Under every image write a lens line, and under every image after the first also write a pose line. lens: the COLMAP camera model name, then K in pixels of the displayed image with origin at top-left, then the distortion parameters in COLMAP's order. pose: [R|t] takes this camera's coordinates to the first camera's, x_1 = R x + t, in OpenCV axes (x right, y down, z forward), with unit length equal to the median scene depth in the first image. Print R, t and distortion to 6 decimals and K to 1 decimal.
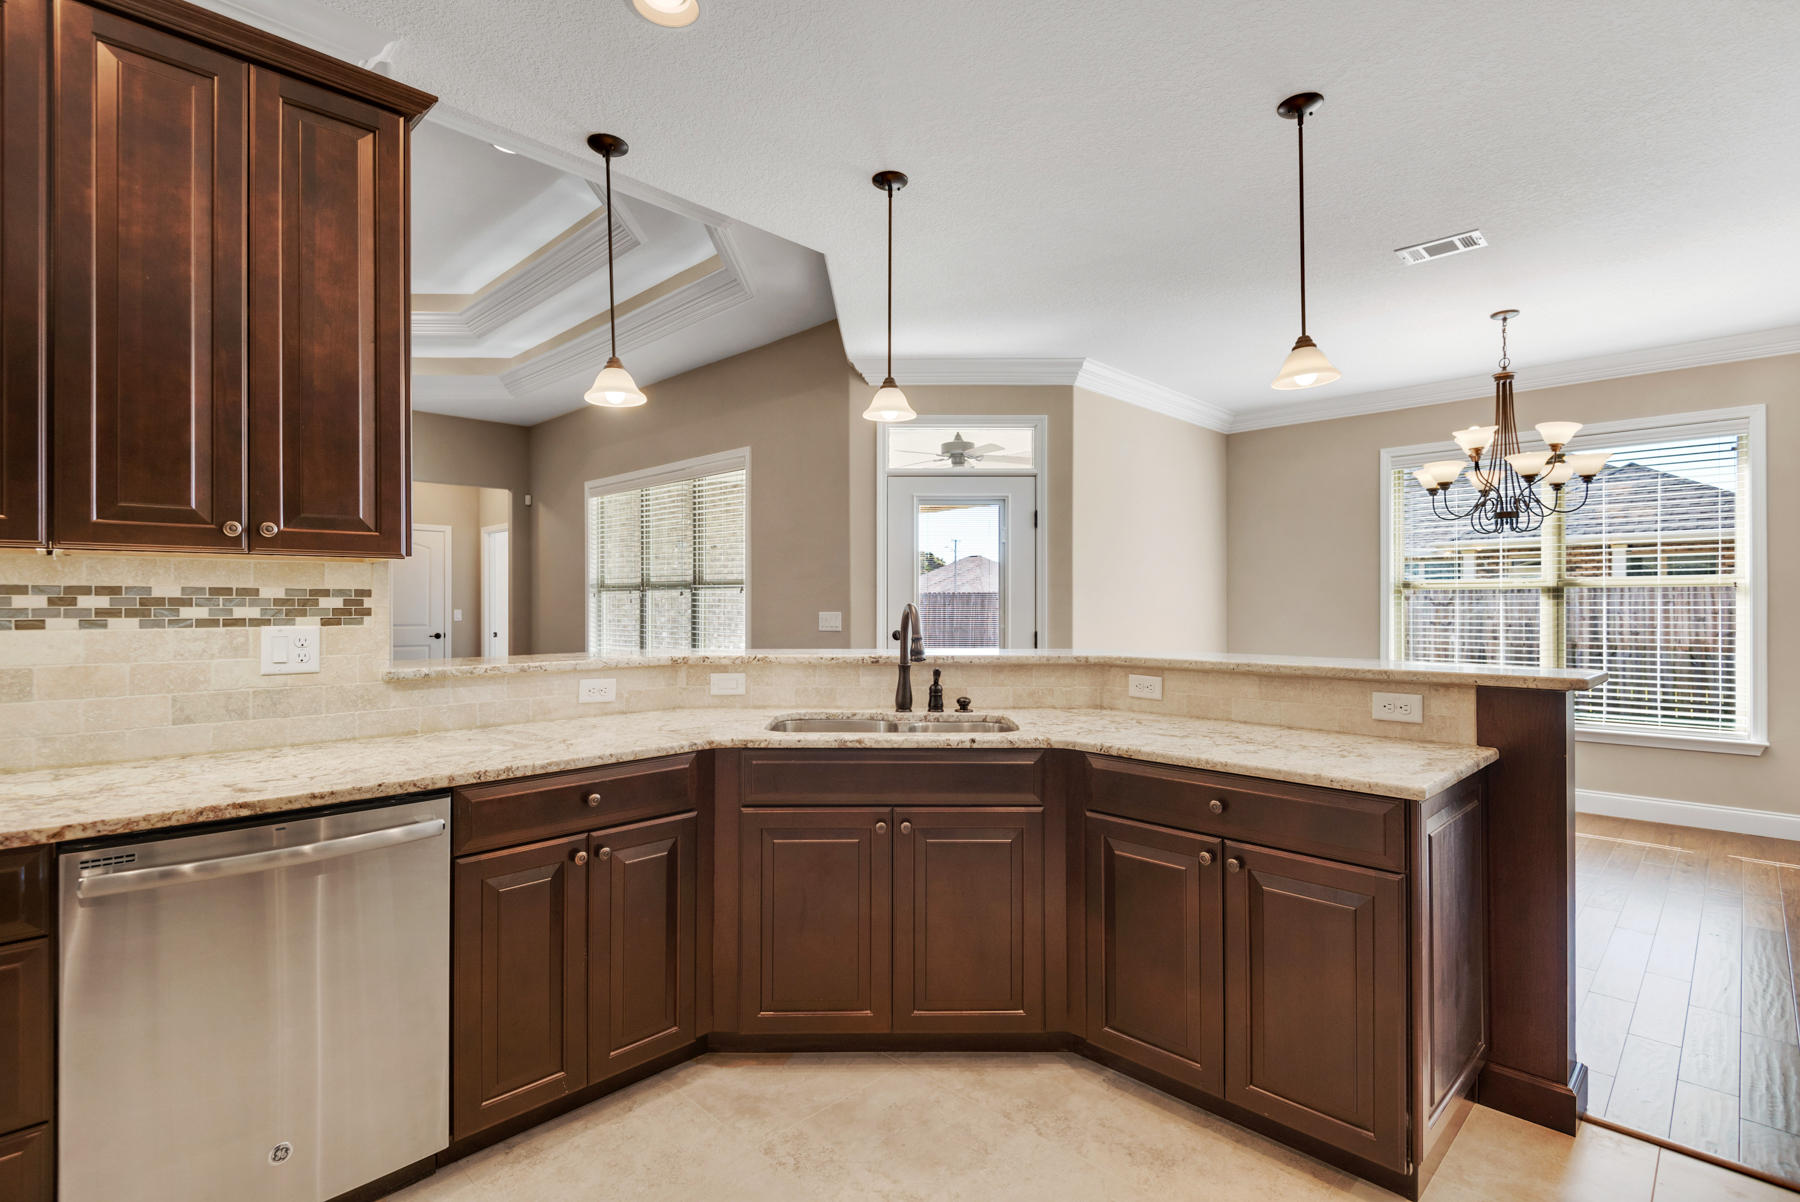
lens RADIAL K [[843.1, 0, 900.0], [0, 843.1, 601.0], [0, 0, 1]] dist [0.027885, -0.018744]
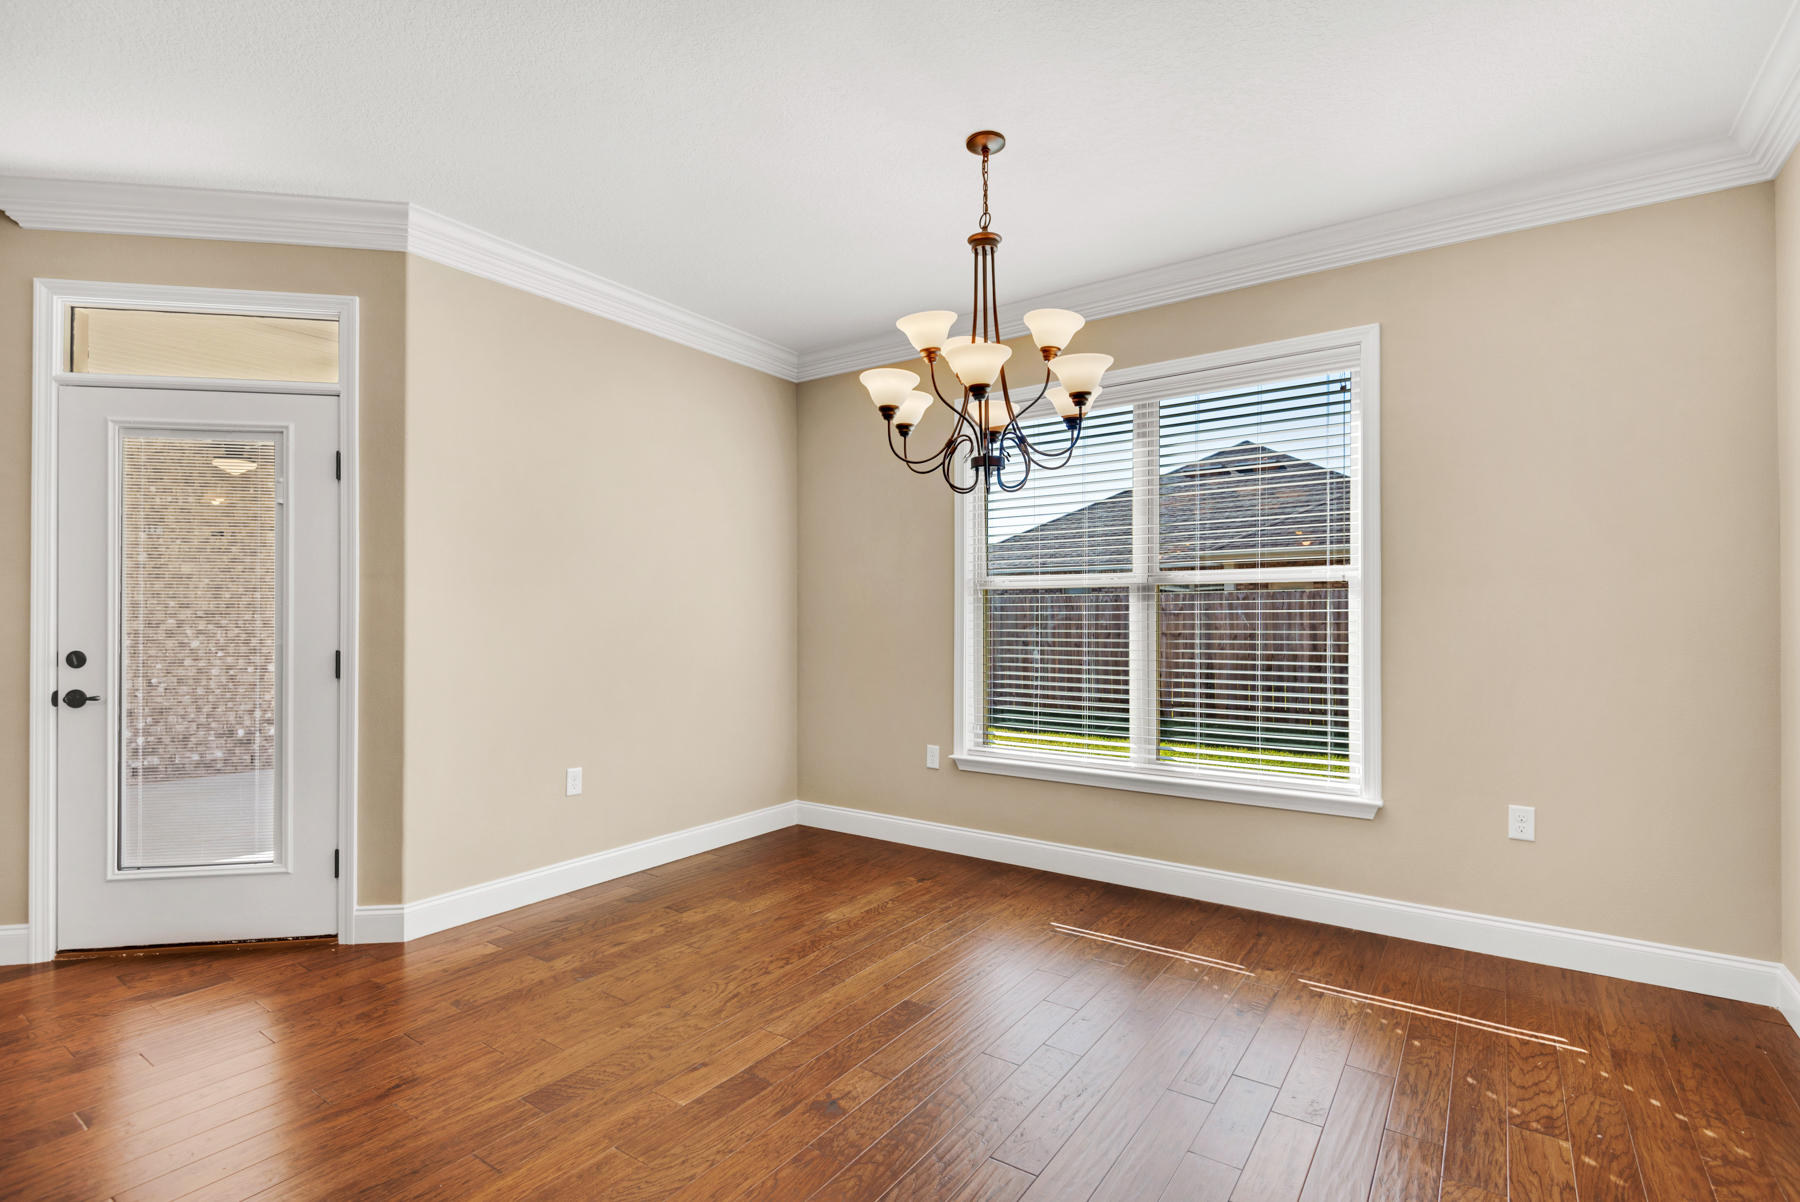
lens RADIAL K [[843.1, 0, 900.0], [0, 843.1, 601.0], [0, 0, 1]] dist [0.027885, -0.018744]
pose [[0.985902, 0.001861, 0.167313, 0.909354], [0.000526, 0.999899, -0.014222, 0.017047], [-0.167322, 0.014110, 0.985801, 0.665555]]
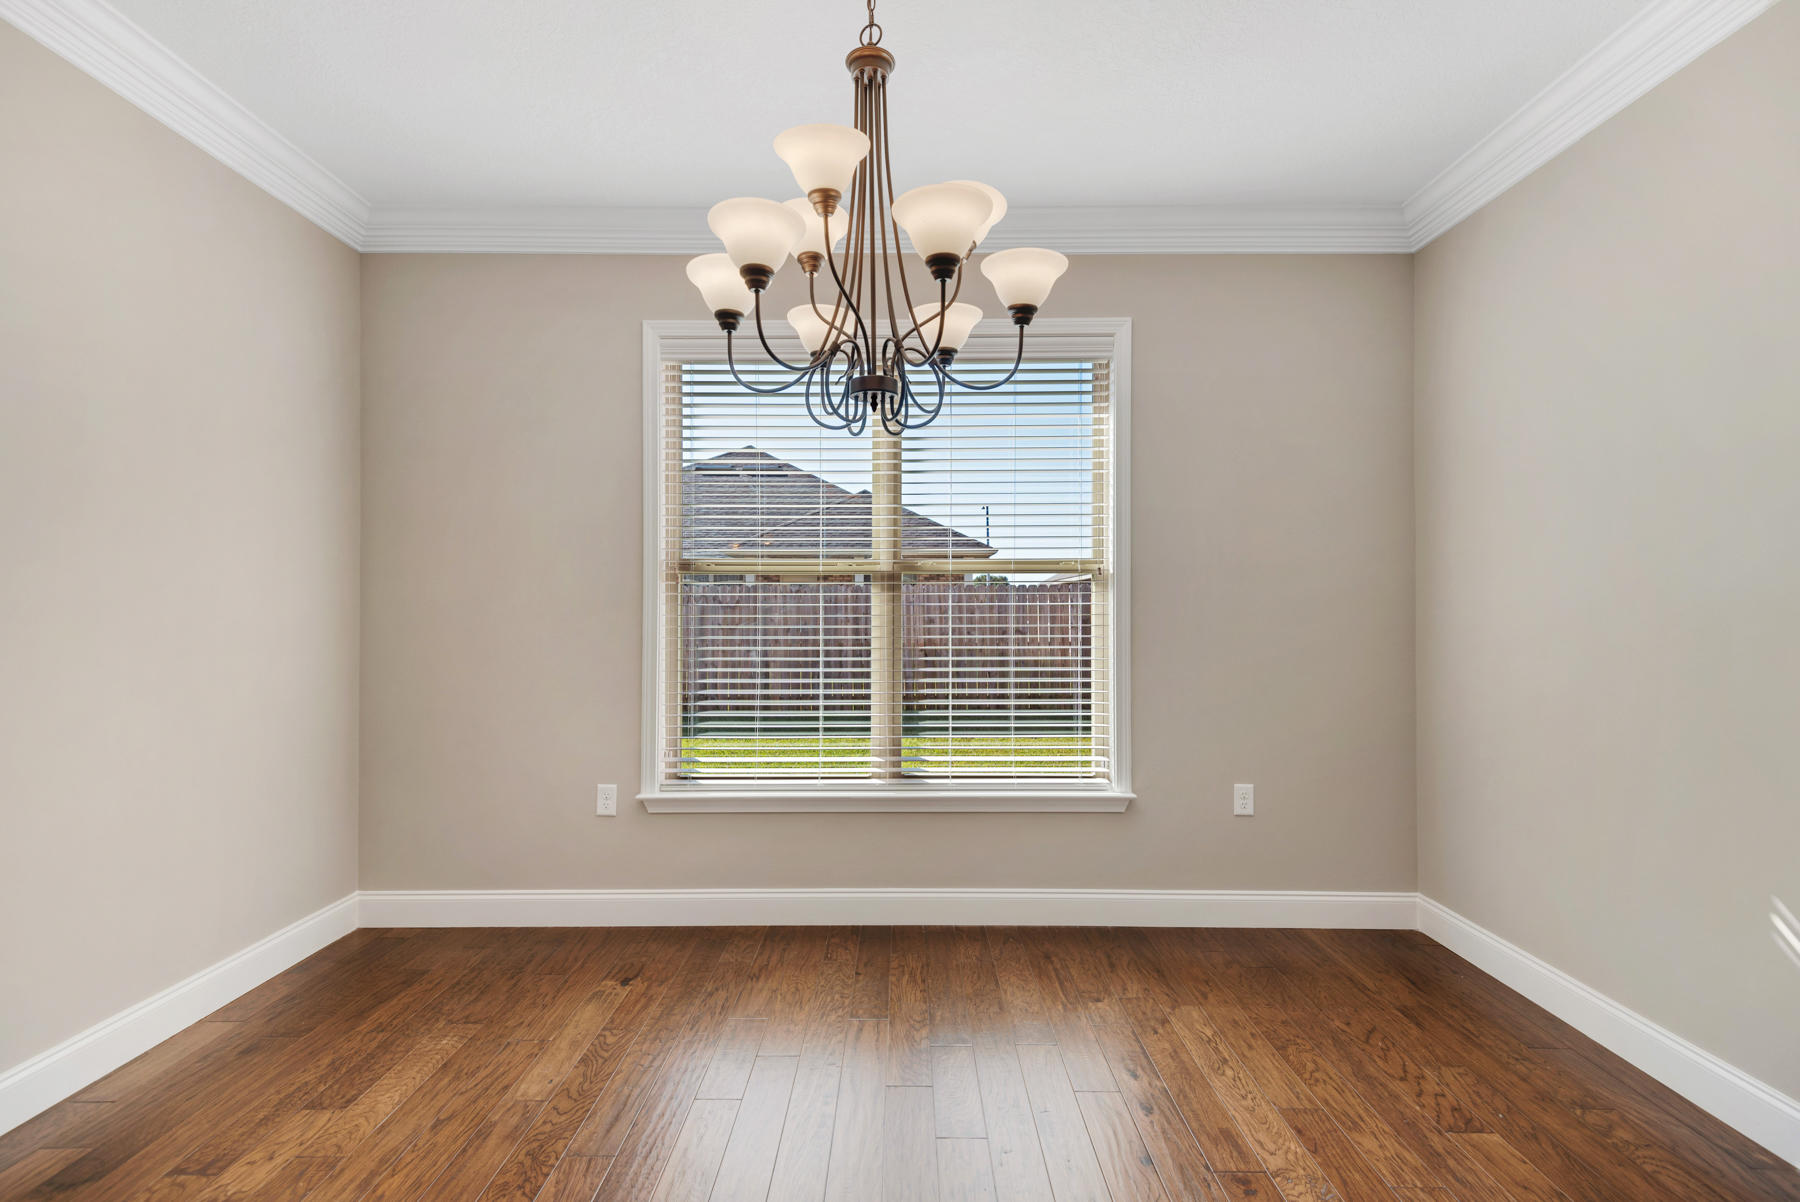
lens RADIAL K [[815.8, 0, 897.5], [0, 815.8, 598.0], [0, 0, 1]] dist [0.040302, -0.024079]
pose [[0.717428, 0.009192, 0.696572, 0.719773], [-0.003122, 0.999945, -0.009980, 0.018358], [-0.696626, 0.004985, 0.717417, 1.154066]]
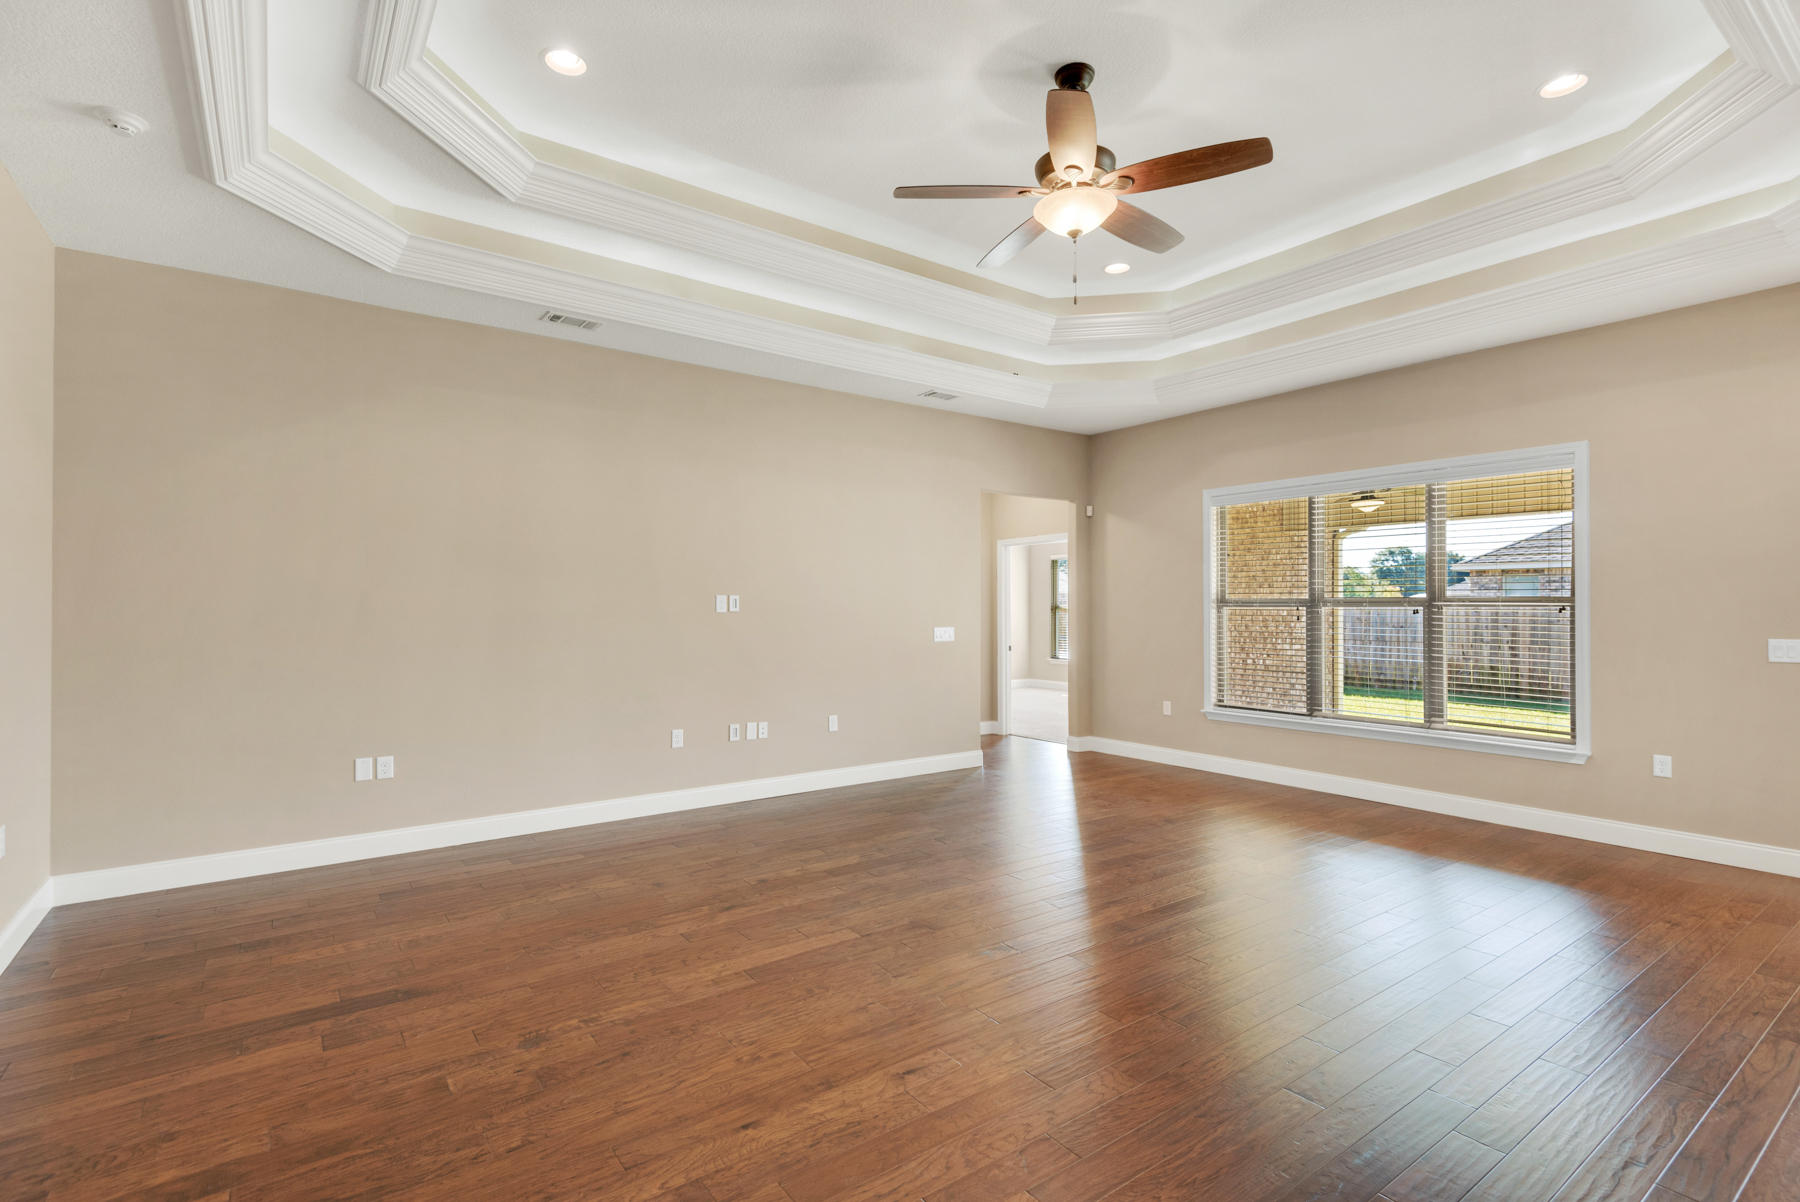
lens RADIAL K [[835.5, 0, 894.9], [0, 835.5, 600.6], [0, 0, 1]] dist [0.032370, -0.001027]
pose [[0.988080, 0.000549, -0.153938, -1.668786], [-0.001507, 0.999980, -0.006106, -0.036134], [0.153931, 0.006265, 0.988062, 0.088632]]
